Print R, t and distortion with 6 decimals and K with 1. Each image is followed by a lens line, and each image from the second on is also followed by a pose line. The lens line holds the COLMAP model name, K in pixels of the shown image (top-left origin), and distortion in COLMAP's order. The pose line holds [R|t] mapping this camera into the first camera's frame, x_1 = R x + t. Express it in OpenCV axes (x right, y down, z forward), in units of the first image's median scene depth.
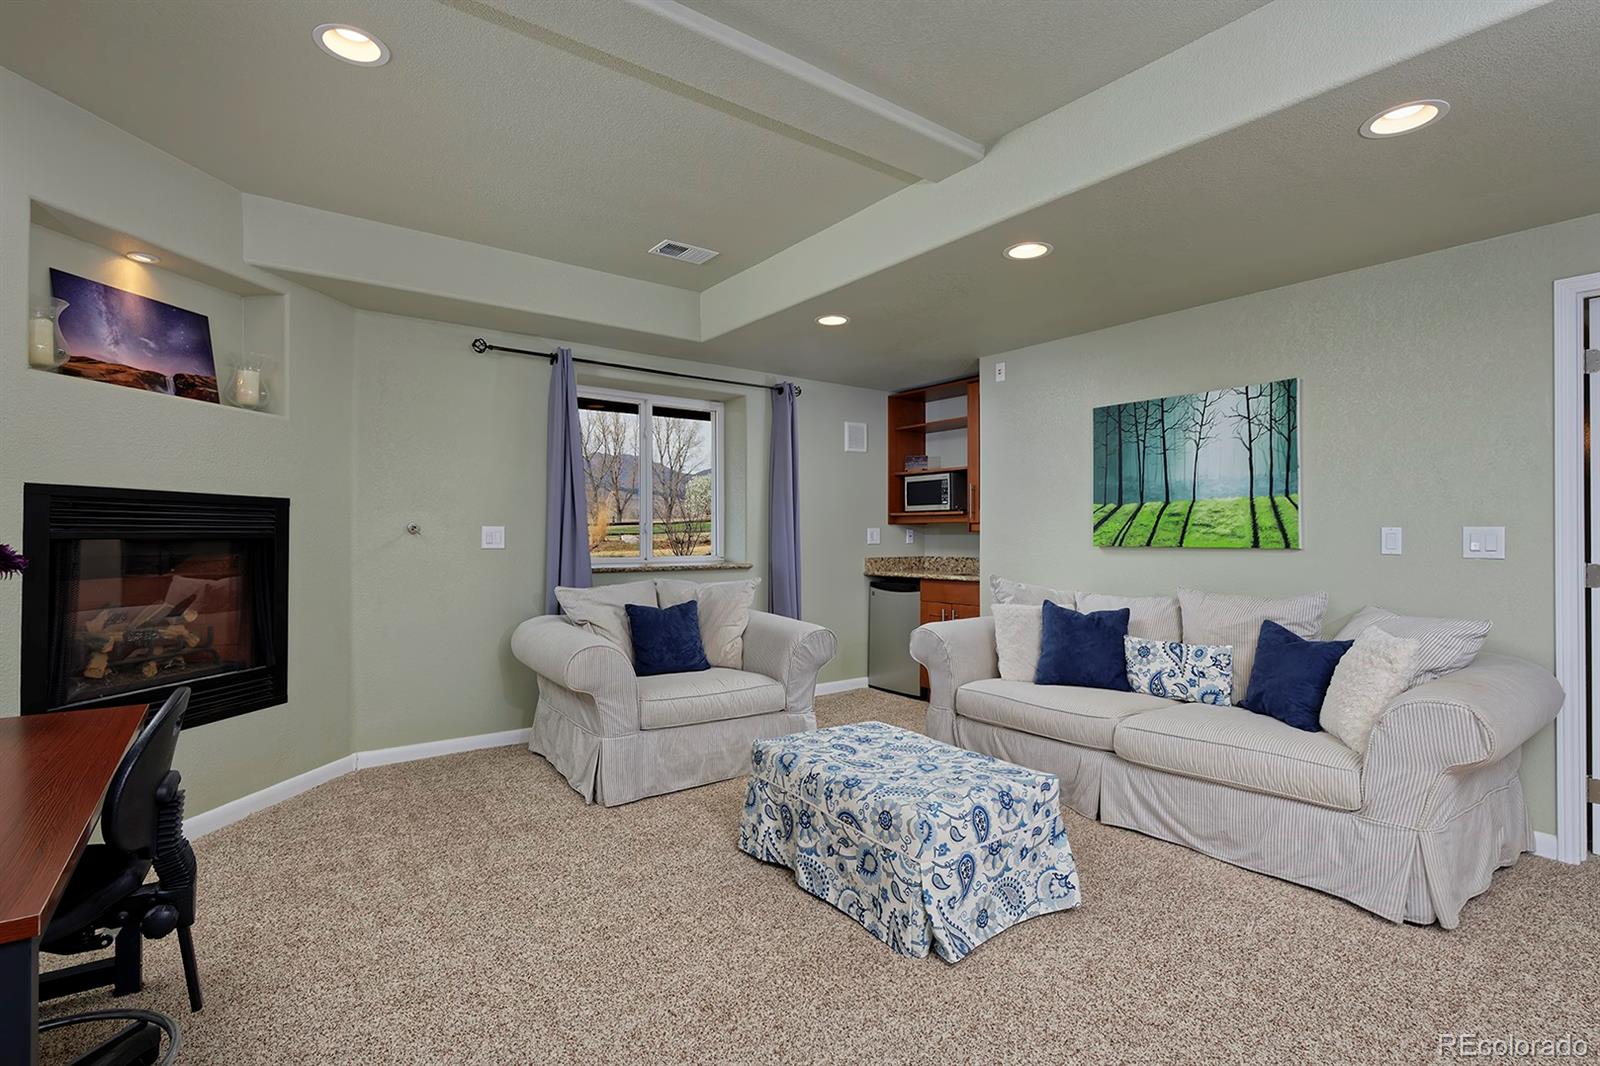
lens RADIAL K [[765.5, 0, 800.0], [0, 765.5, 533.0], [0, 0, 1]] dist [-0.003635, -0.000424]
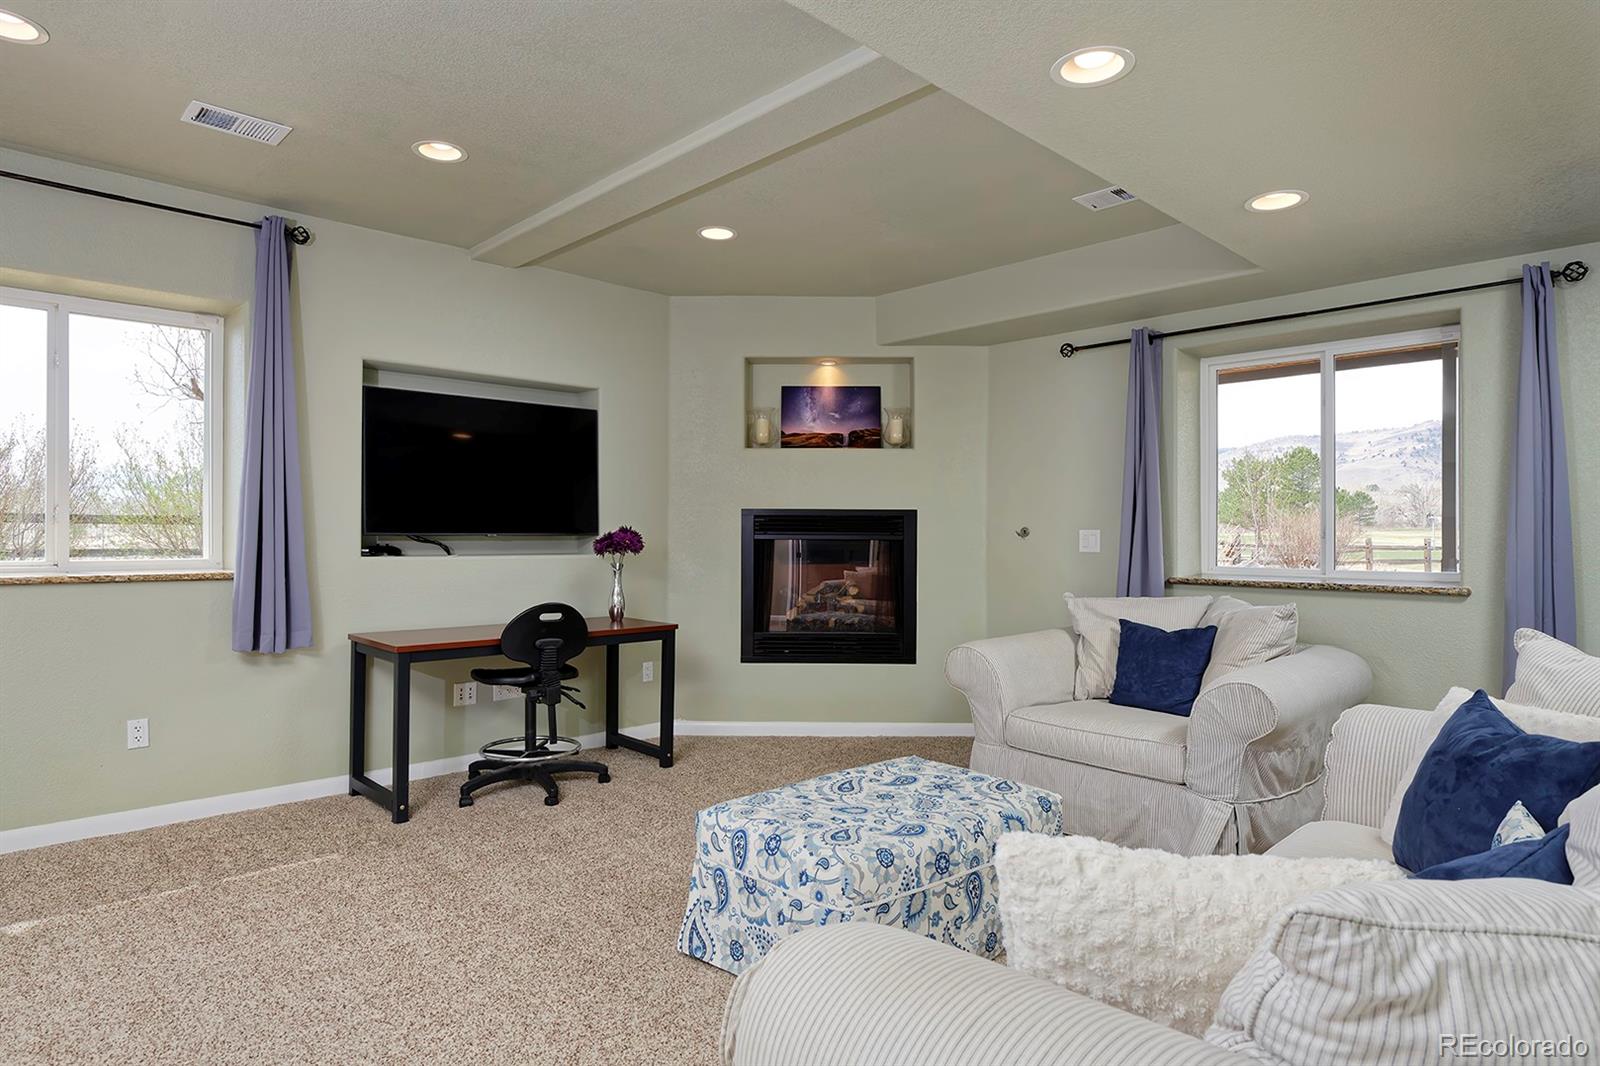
lens RADIAL K [[905.3, 0, 800.0], [0, 905.3, 533.0], [0, 0, 1]] dist [-0.000210, -0.000173]
pose [[0.124391, -0.003628, -0.992227, 1.040869], [-0.001771, 0.999991, -0.003879, 0.001381], [0.992232, 0.002240, 0.124384, 0.730190]]
